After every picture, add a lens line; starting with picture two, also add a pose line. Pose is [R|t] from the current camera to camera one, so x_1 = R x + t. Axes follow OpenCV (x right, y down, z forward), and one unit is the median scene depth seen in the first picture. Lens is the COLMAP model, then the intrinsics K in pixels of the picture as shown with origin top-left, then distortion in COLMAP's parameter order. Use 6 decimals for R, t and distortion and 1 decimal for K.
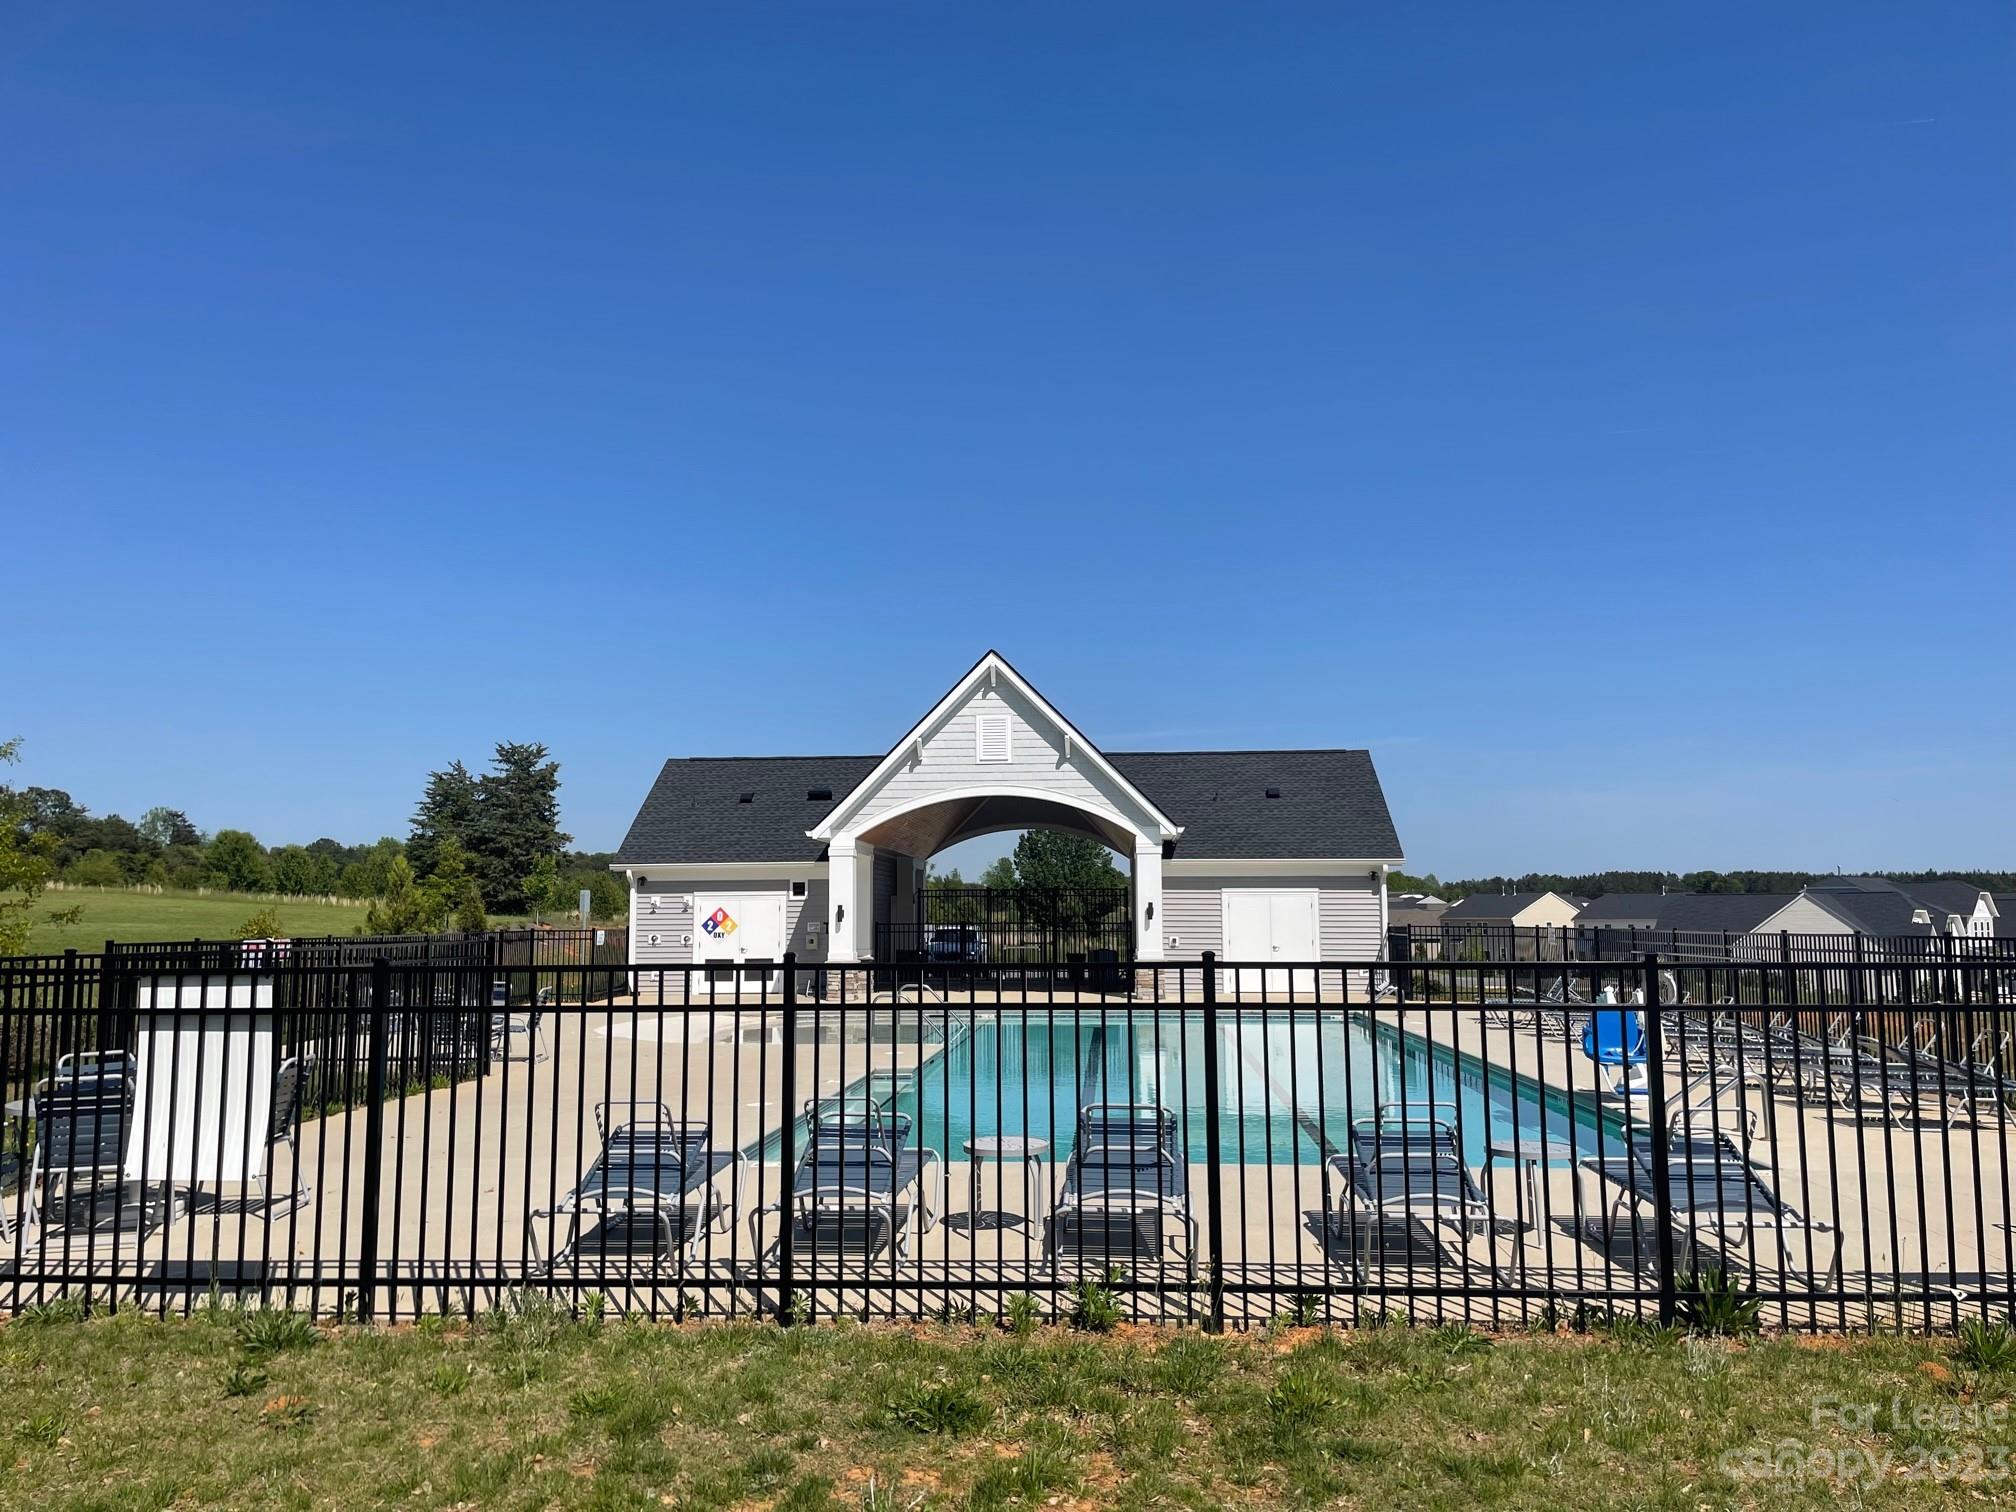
lens RADIAL K [[1531.7, 0, 1008.0], [0, 1531.7, 756.0], [0, 0, 1]] dist [0.088694, -0.122861]
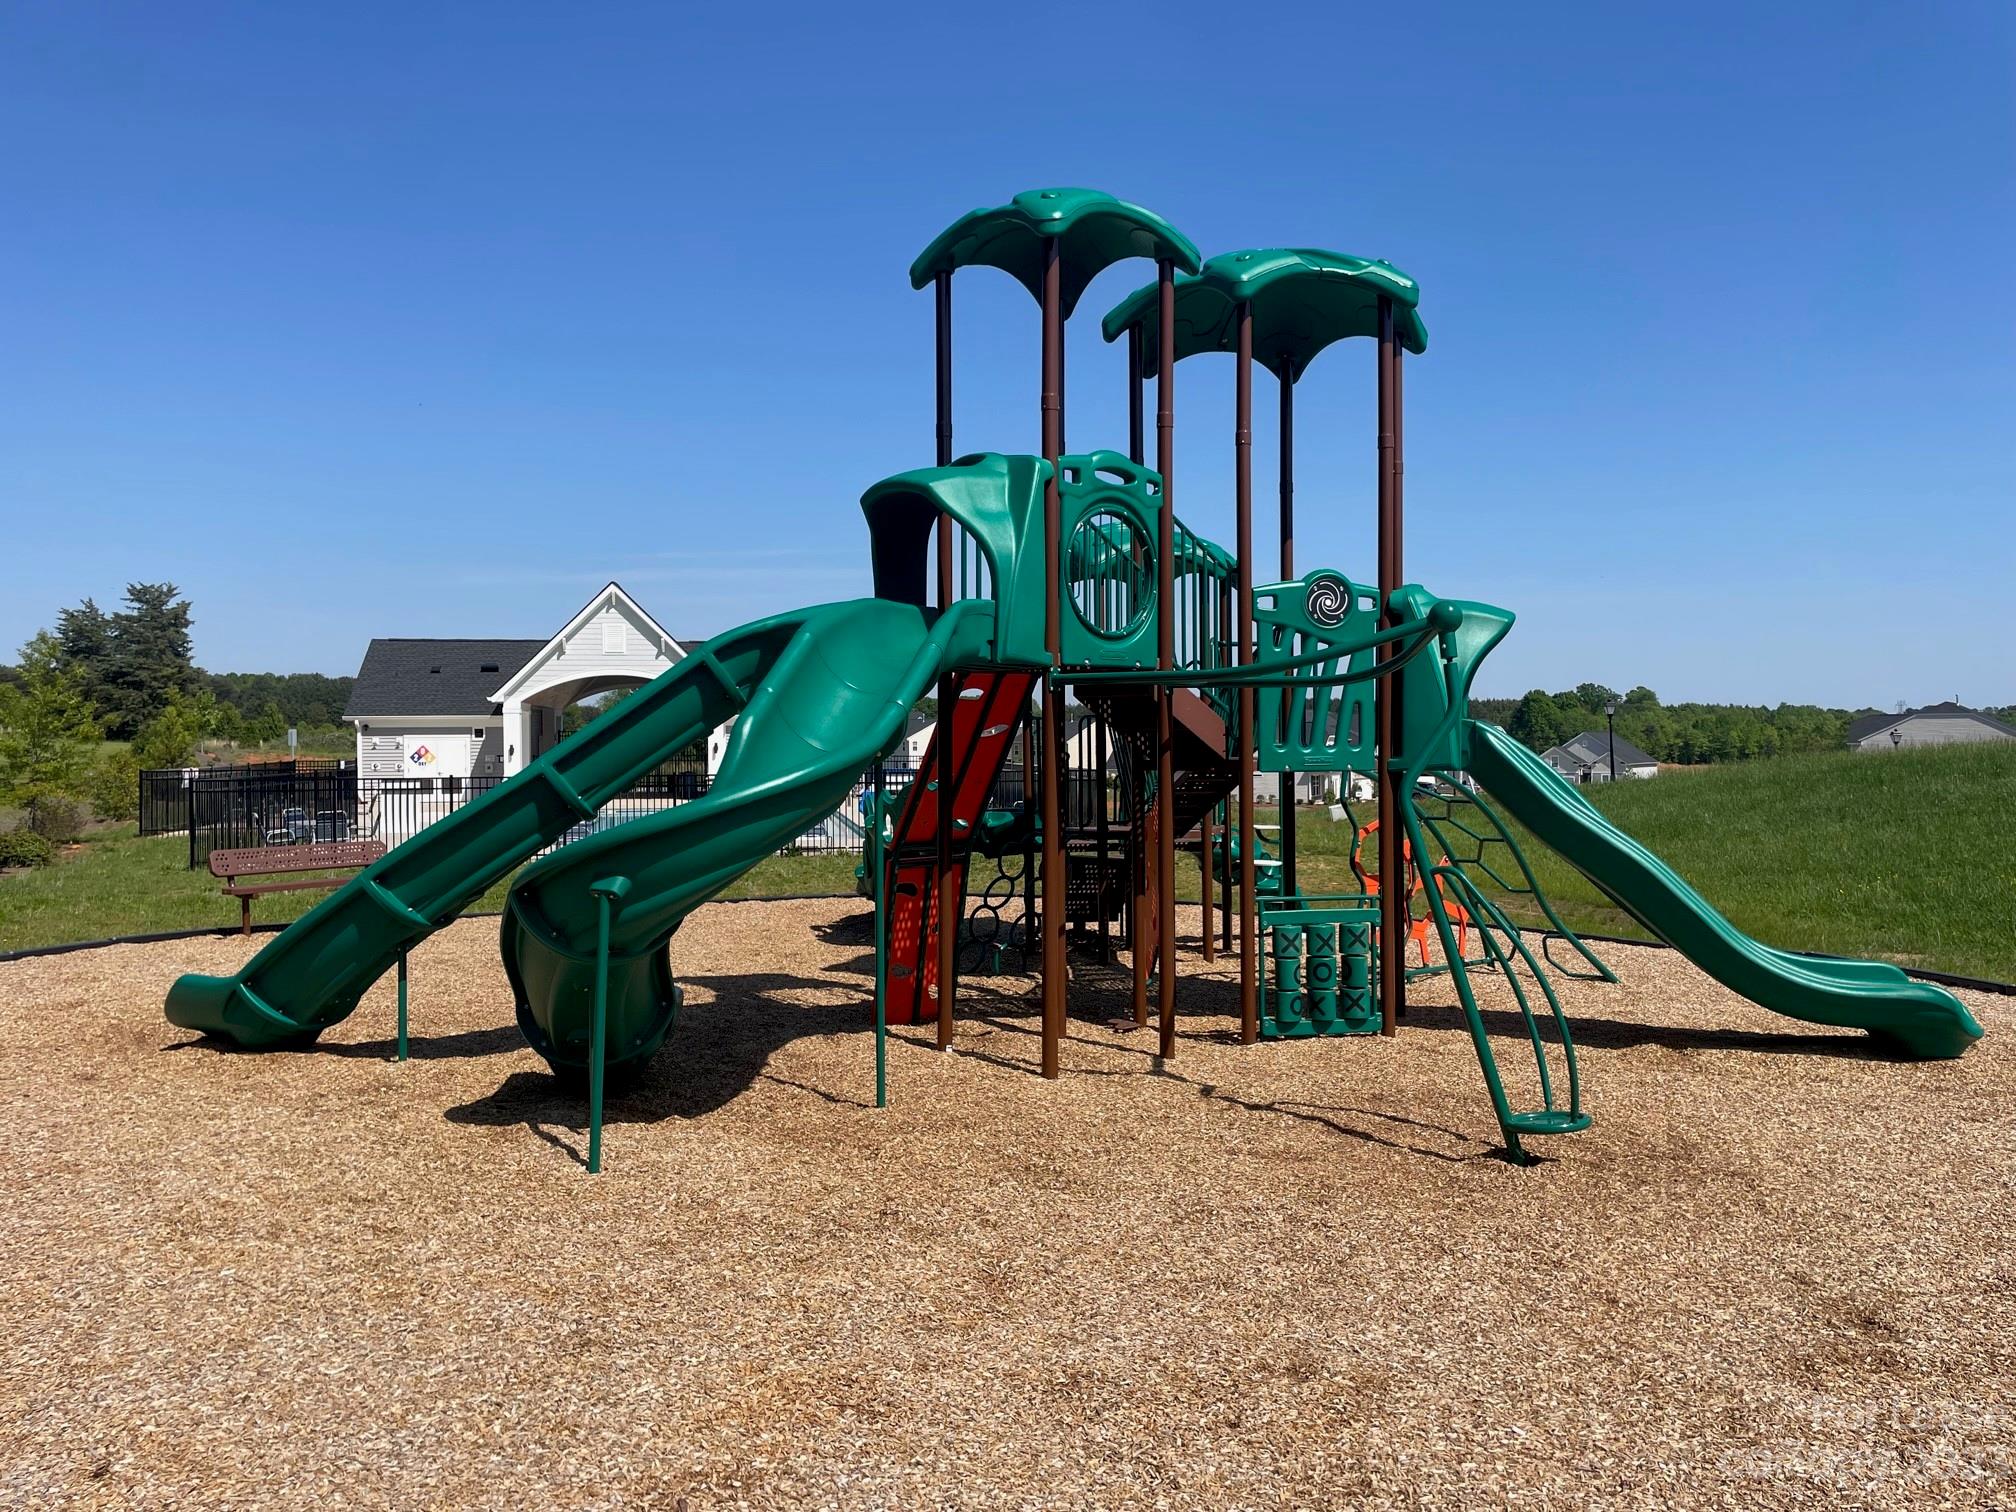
lens RADIAL K [[1531.7, 0, 1008.0], [0, 1531.7, 756.0], [0, 0, 1]] dist [0.088694, -0.122861]
pose [[0.970429, -0.003438, 0.241361, 0.000975], [-0.024393, 0.993383, 0.112228, -0.073813], [-0.240149, -0.114797, 0.963924, -0.586500]]
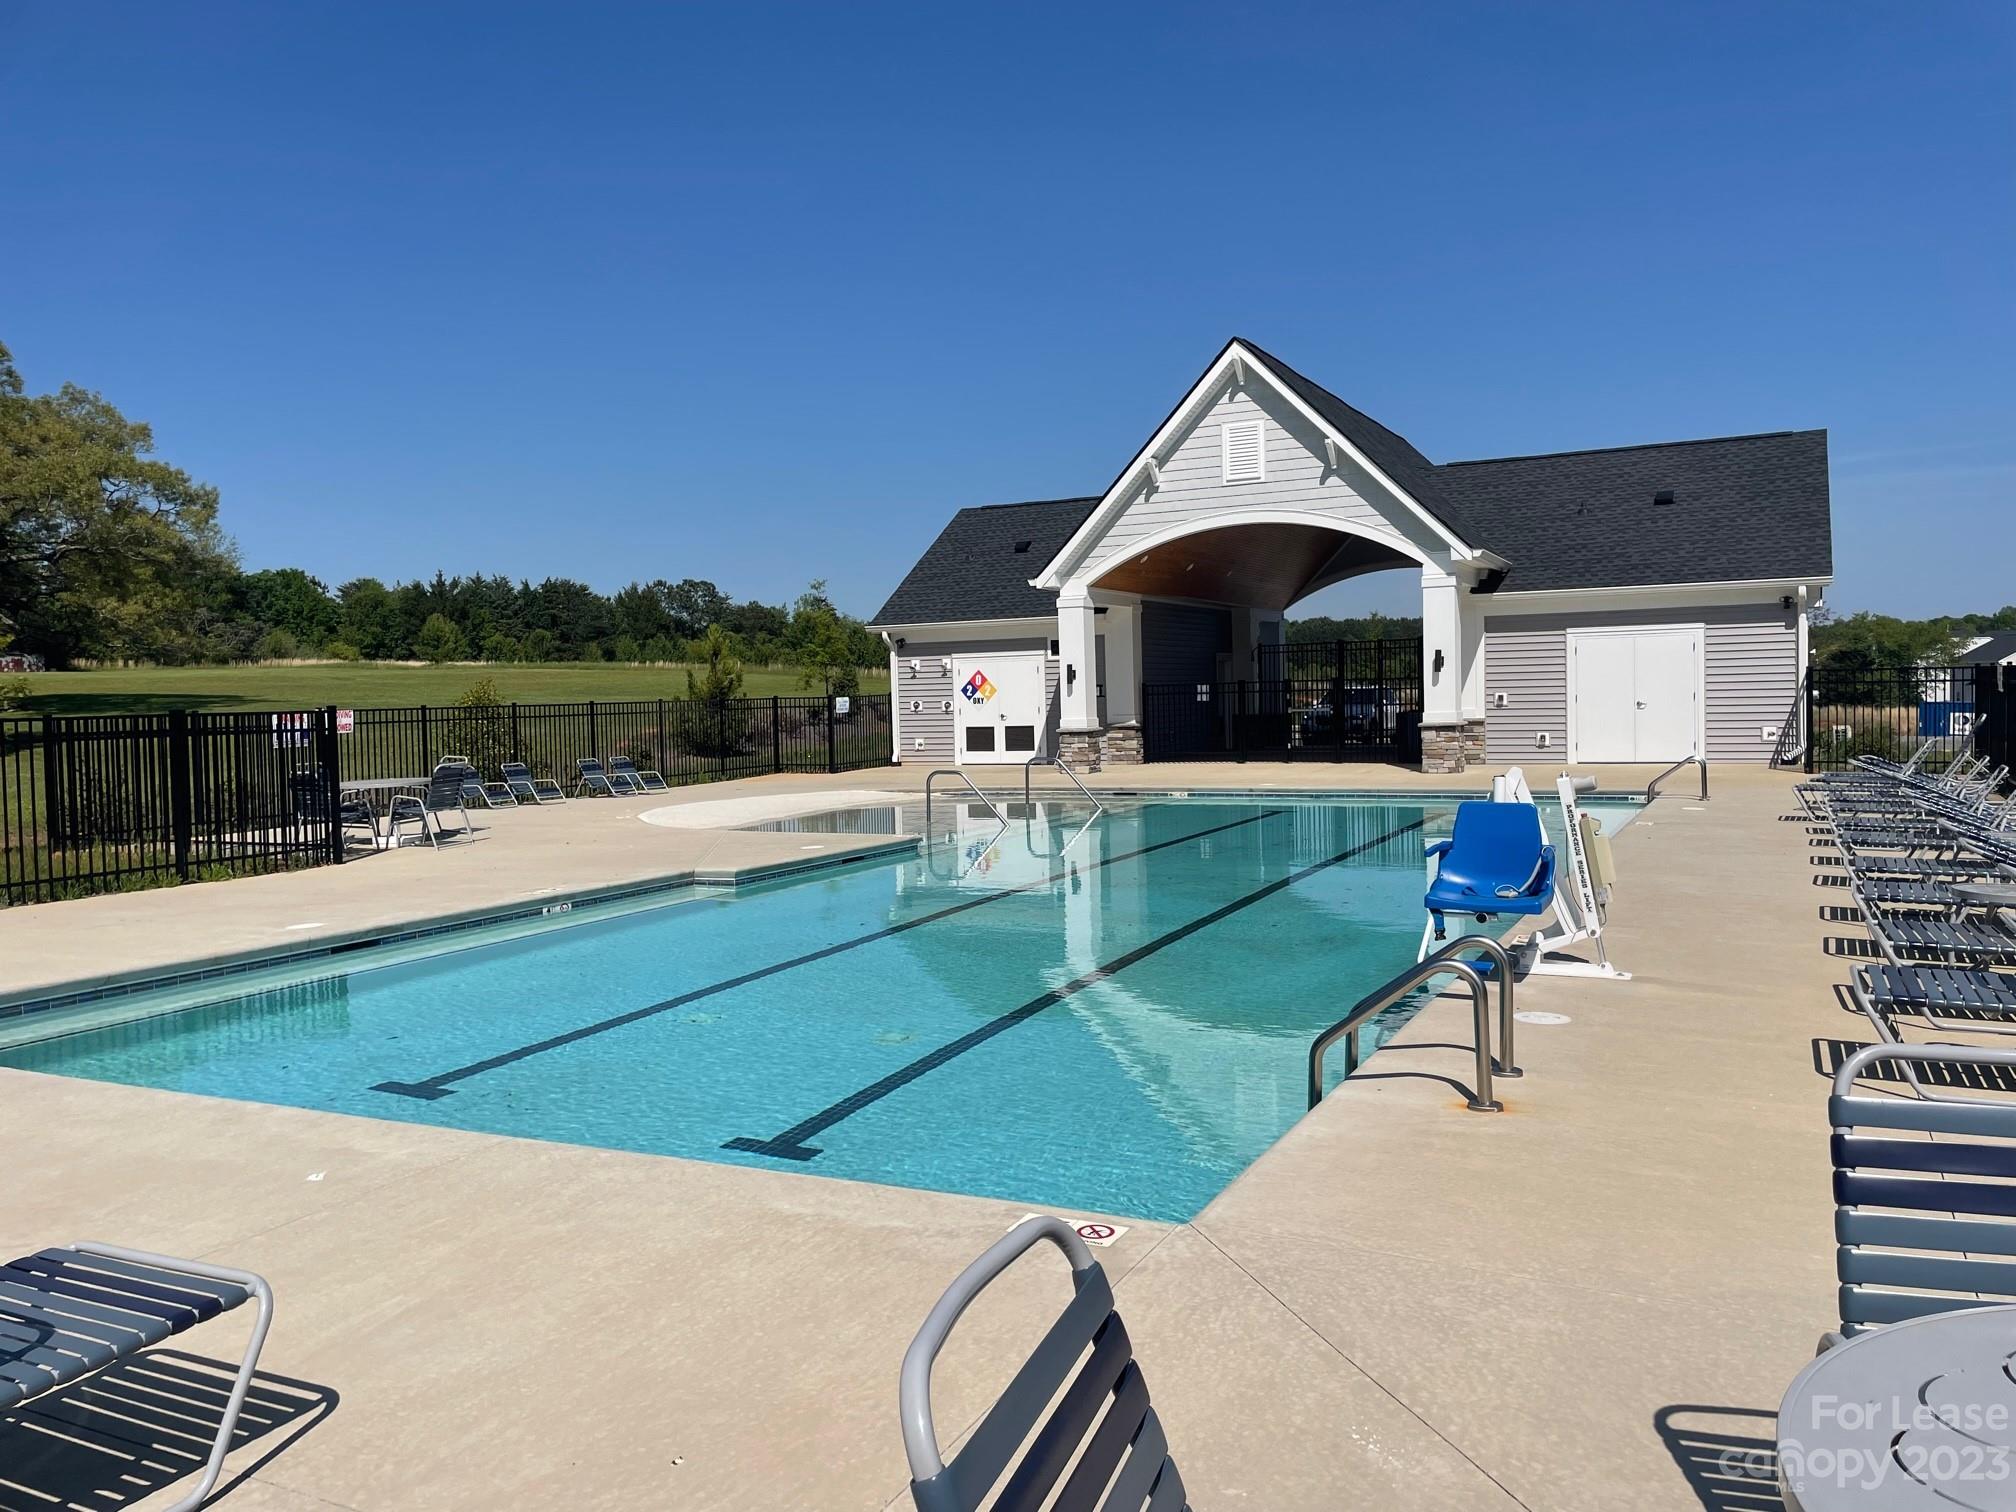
lens RADIAL K [[1531.7, 0, 1008.0], [0, 1531.7, 756.0], [0, 0, 1]] dist [0.088694, -0.122861]
pose [[0.921565, -0.002817, -0.388214, 0.178755], [0.061945, 0.988229, 0.139877, 0.023955], [0.383250, -0.152953, 0.910892, 0.183168]]
